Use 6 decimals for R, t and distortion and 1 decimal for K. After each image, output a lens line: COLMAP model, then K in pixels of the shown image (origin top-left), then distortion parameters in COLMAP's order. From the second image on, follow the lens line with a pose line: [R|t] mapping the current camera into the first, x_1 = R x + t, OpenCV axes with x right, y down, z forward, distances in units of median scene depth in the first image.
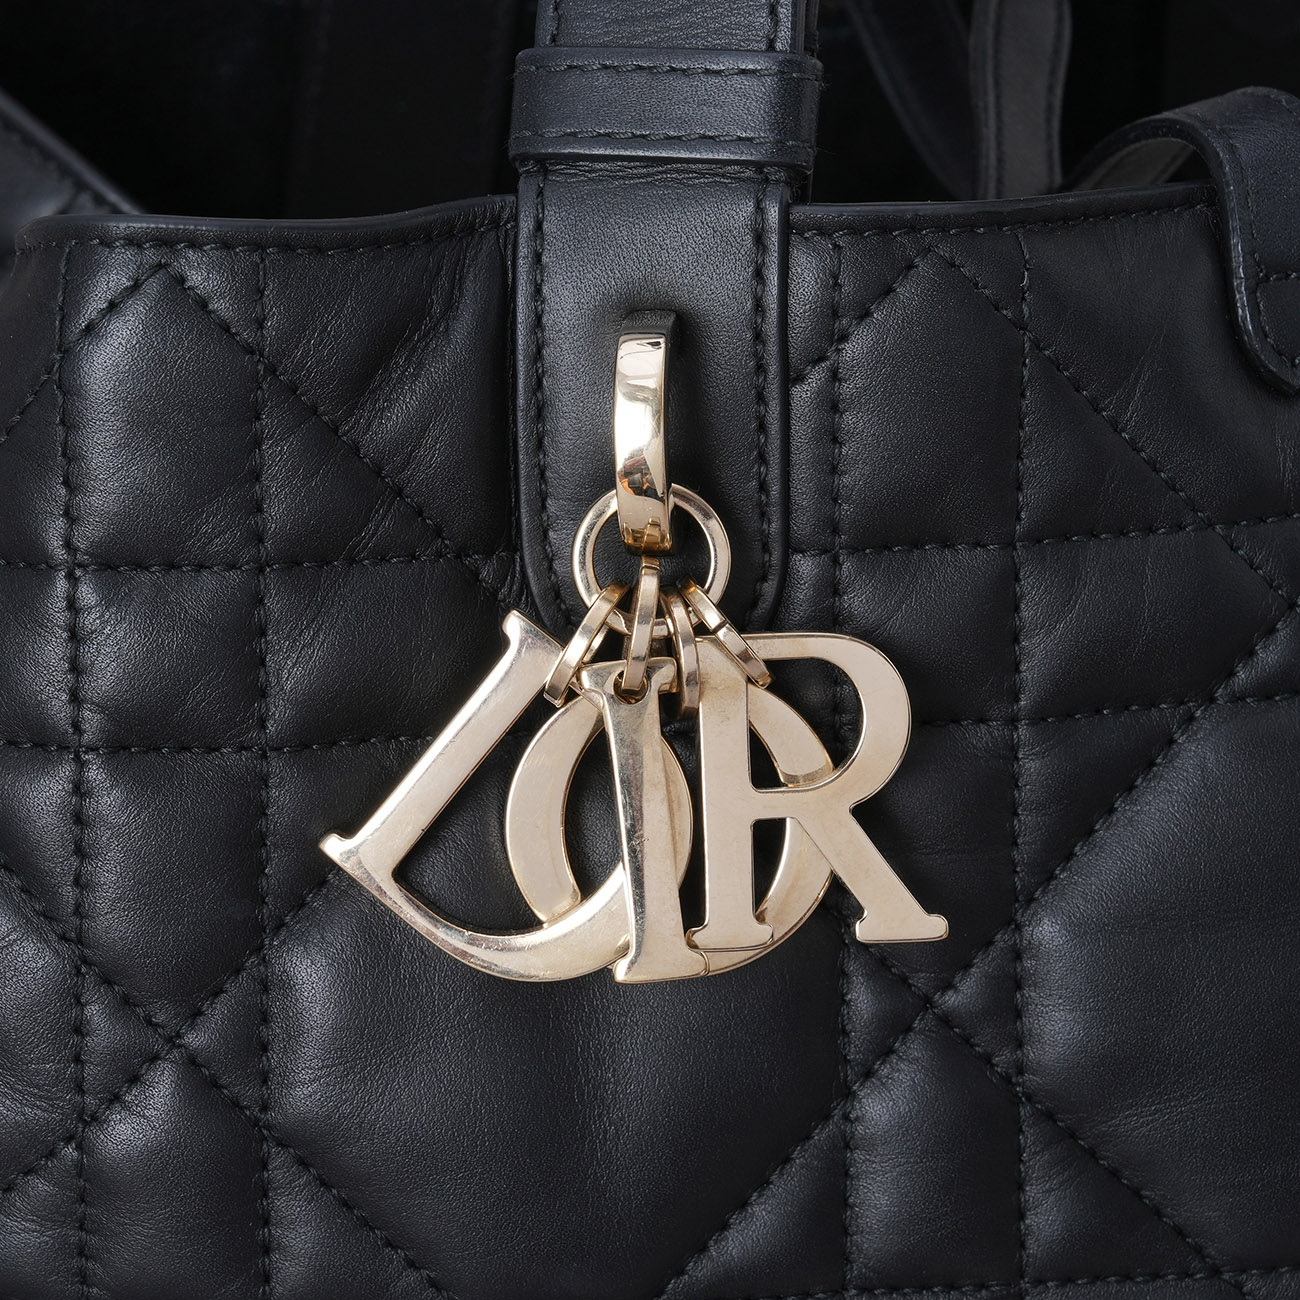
lens RADIAL K [[4804.4, 0, 650.0], [0, 4804.4, 650.0], [0, 0, 1]] dist [0.275307, -0.633869]
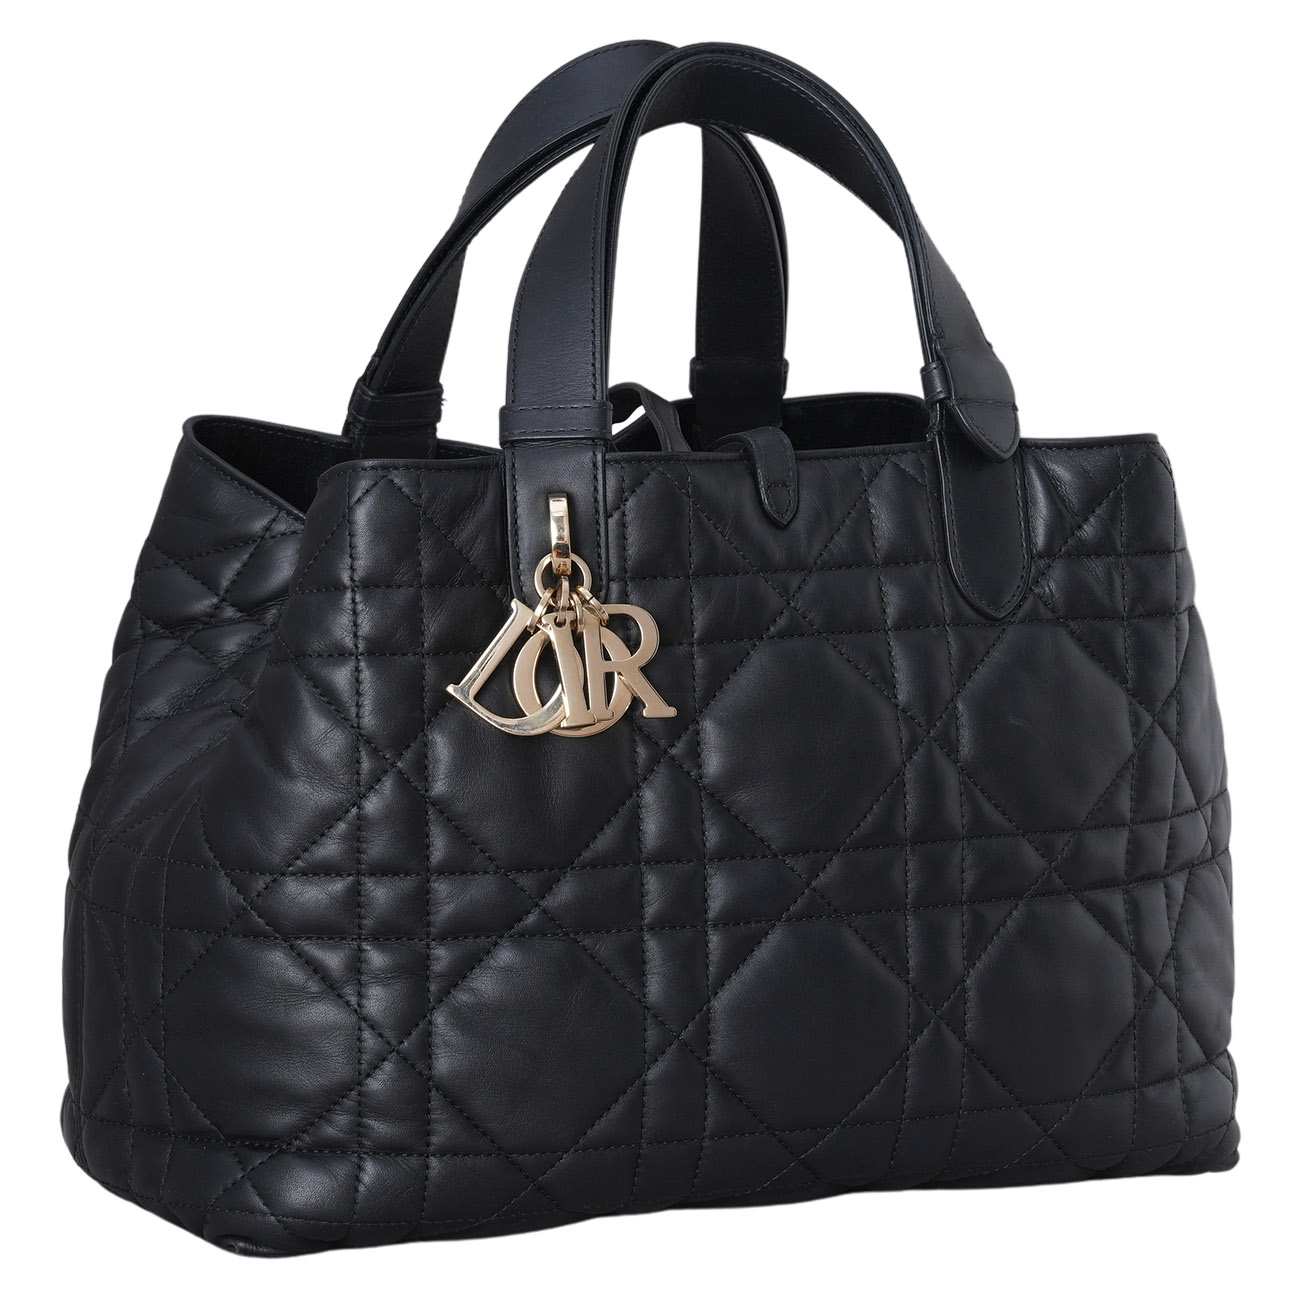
lens RADIAL K [[4192.5, 0, 720.2], [0, 4192.5, 650.2], [0, 0, 1]] dist [0.145961, -1.105337]
pose [[0.986245, -0.032826, 0.161996, -0.298676], [0.063851, 0.979663, -0.190217, 0.479848], [-0.152458, 0.197944, 0.968284, -1.320256]]
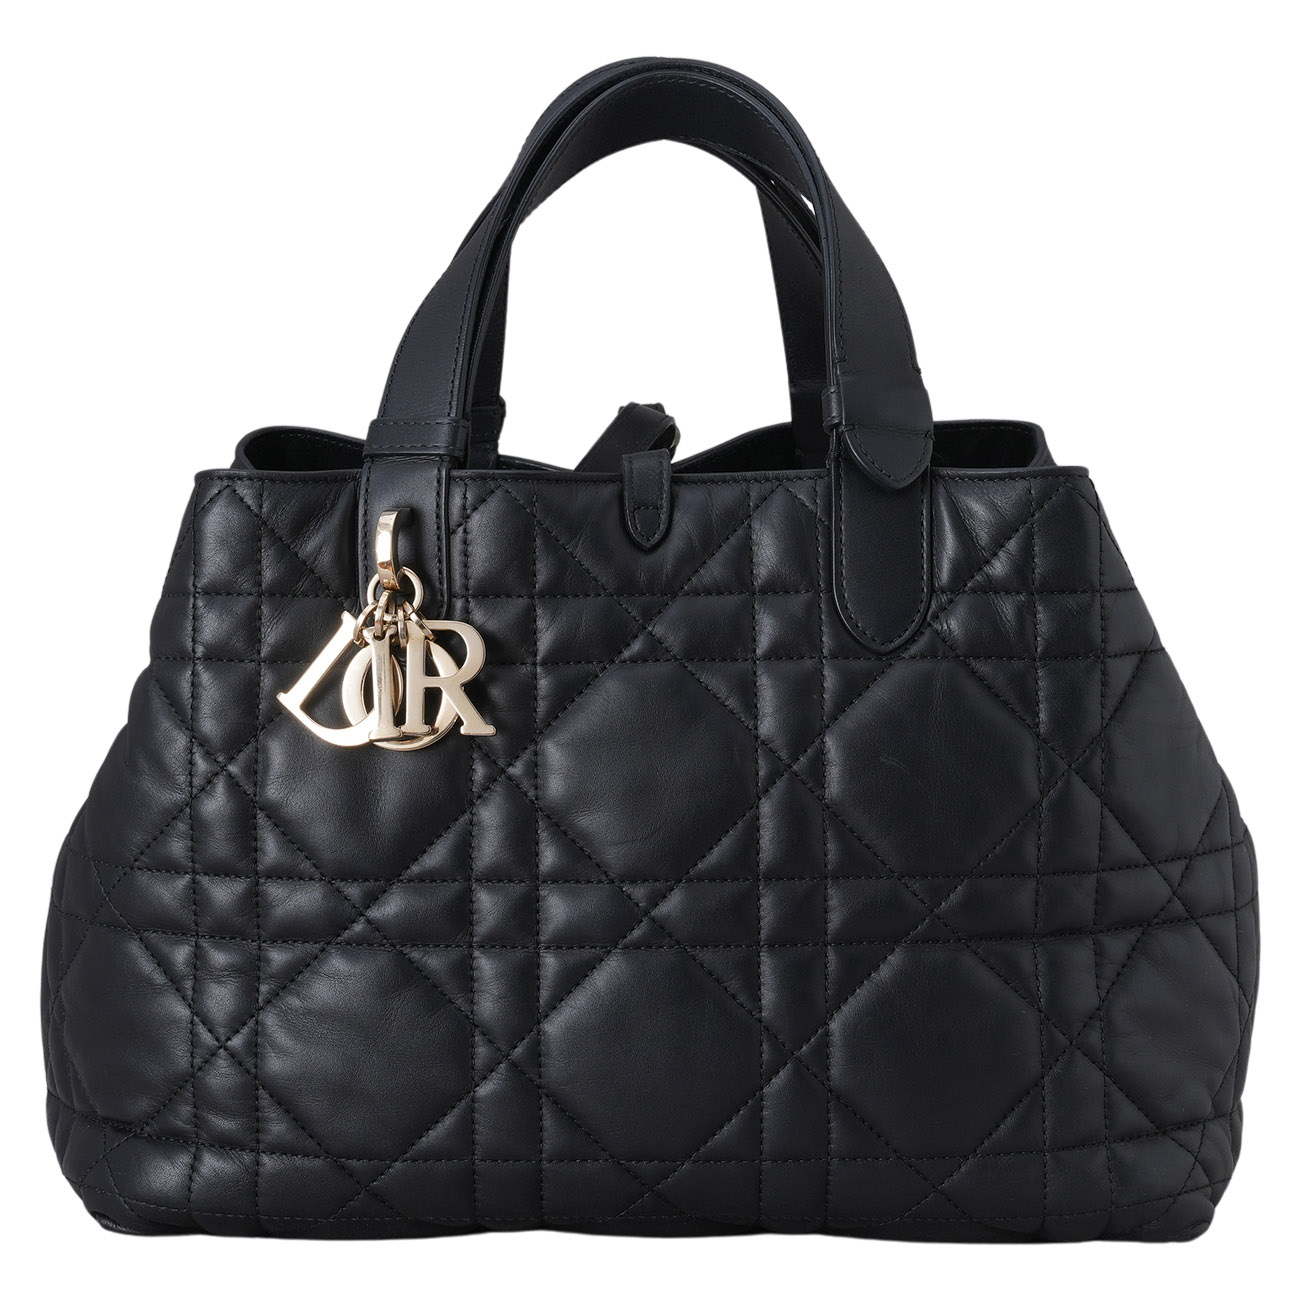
lens RADIAL K [[4192.5, 0, 720.2], [0, 4192.5, 650.2], [0, 0, 1]] dist [0.145961, -1.105337]
pose [[0.976297, 0.013400, -0.216018, 0.702335], [-0.055635, 0.980081, -0.190649, 0.461036], [0.209161, 0.198148, 0.957595, -1.264202]]
